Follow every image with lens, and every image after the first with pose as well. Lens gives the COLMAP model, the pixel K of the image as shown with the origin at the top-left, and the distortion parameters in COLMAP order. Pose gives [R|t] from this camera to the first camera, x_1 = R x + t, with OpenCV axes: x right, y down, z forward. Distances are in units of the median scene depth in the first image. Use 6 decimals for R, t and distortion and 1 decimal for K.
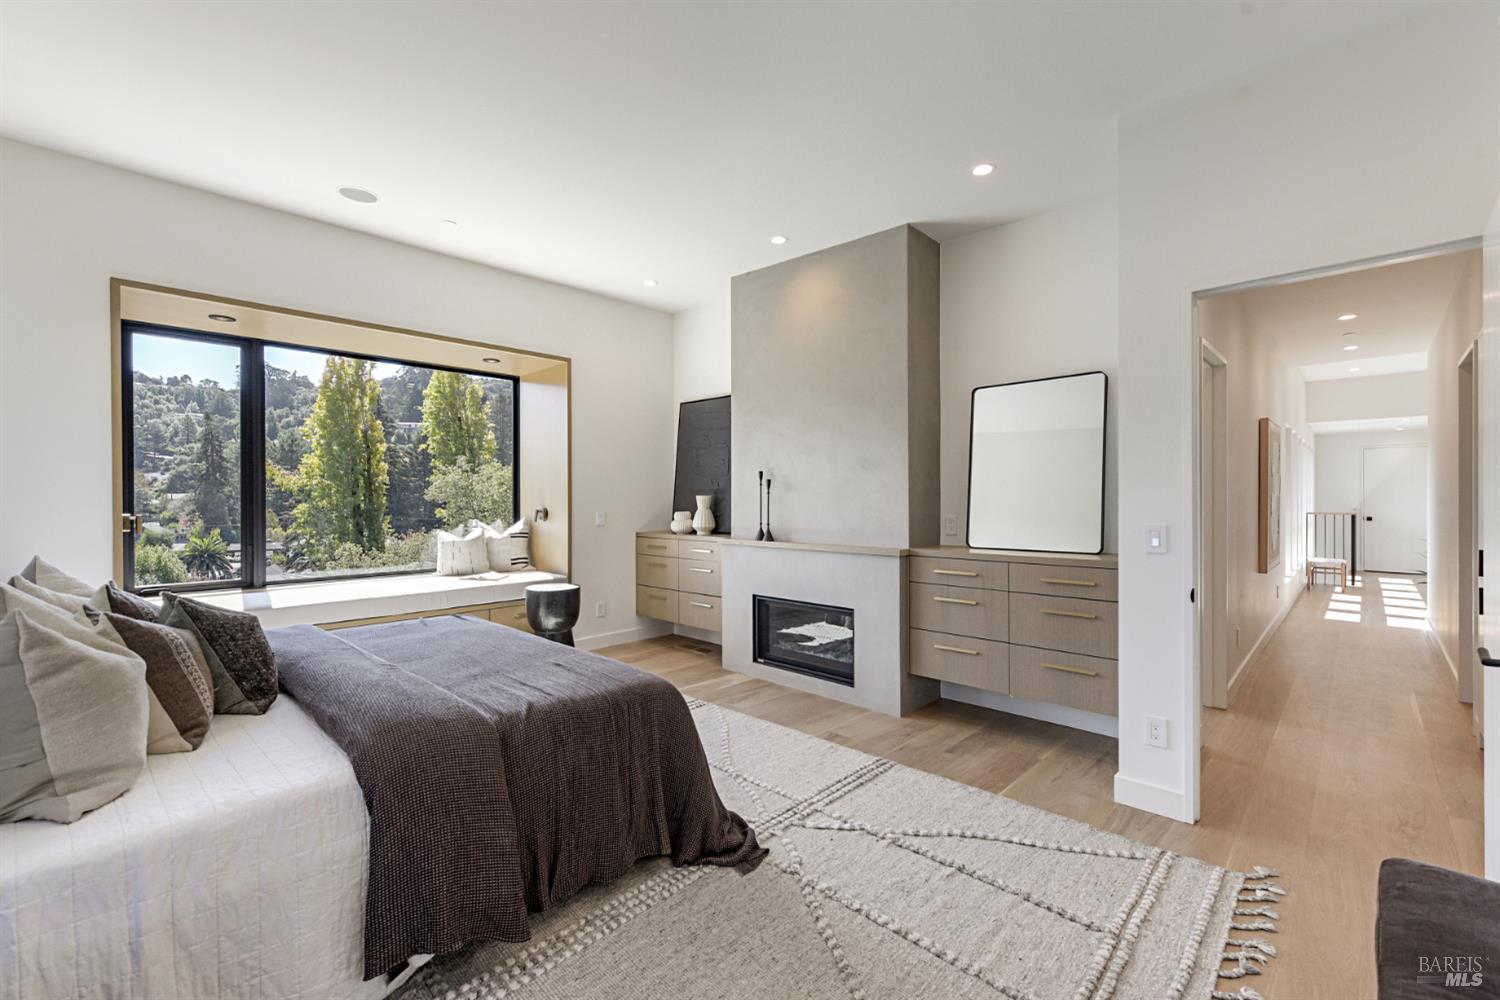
lens RADIAL K [[626.0, 0, 754.6], [0, 626.0, 499.8], [0, 0, 1]] dist [0.005875, -0.002300]
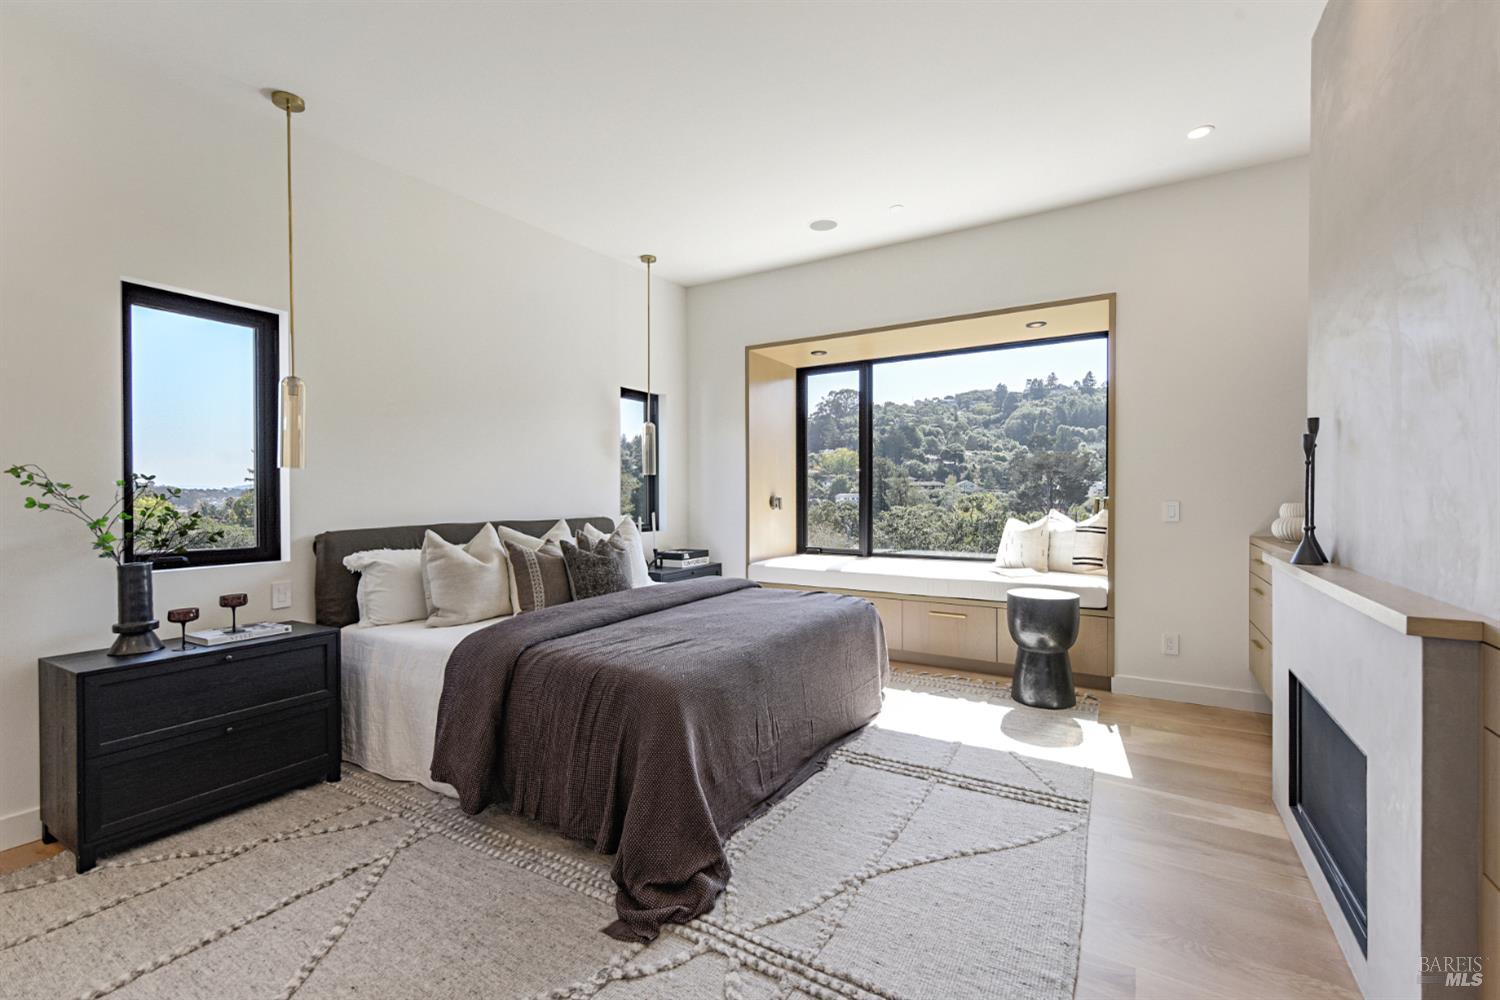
lens RADIAL K [[626.0, 0, 754.6], [0, 626.0, 499.8], [0, 0, 1]] dist [0.005875, -0.002300]
pose [[0.225655, 0.009354, -0.974162, 0.446633], [-0.000659, 0.999955, 0.009449, 0.014011], [0.974207, -0.001491, 0.225651, 0.552956]]
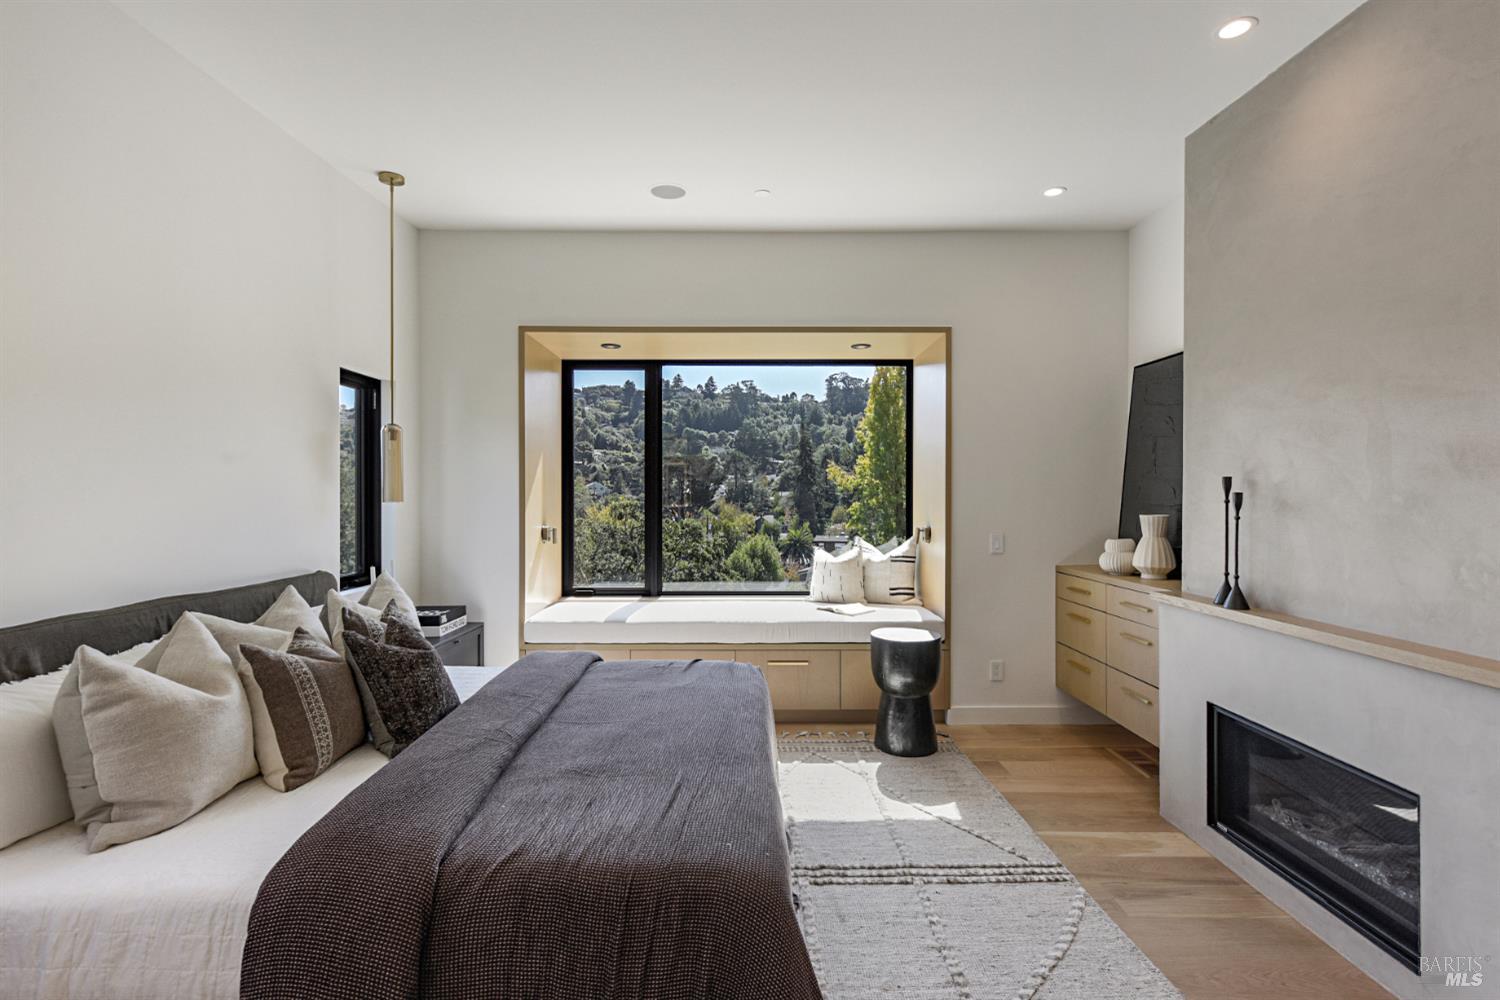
lens RADIAL K [[704.4, 0, 750.0], [0, 704.4, 500.0], [0, 0, 1]] dist [0.008182, -0.000576]
pose [[0.697286, 0.006187, -0.716766, 0.186398], [-0.003400, 0.999980, 0.005324, -0.032161], [0.716785, -0.001275, 0.697293, 0.326423]]
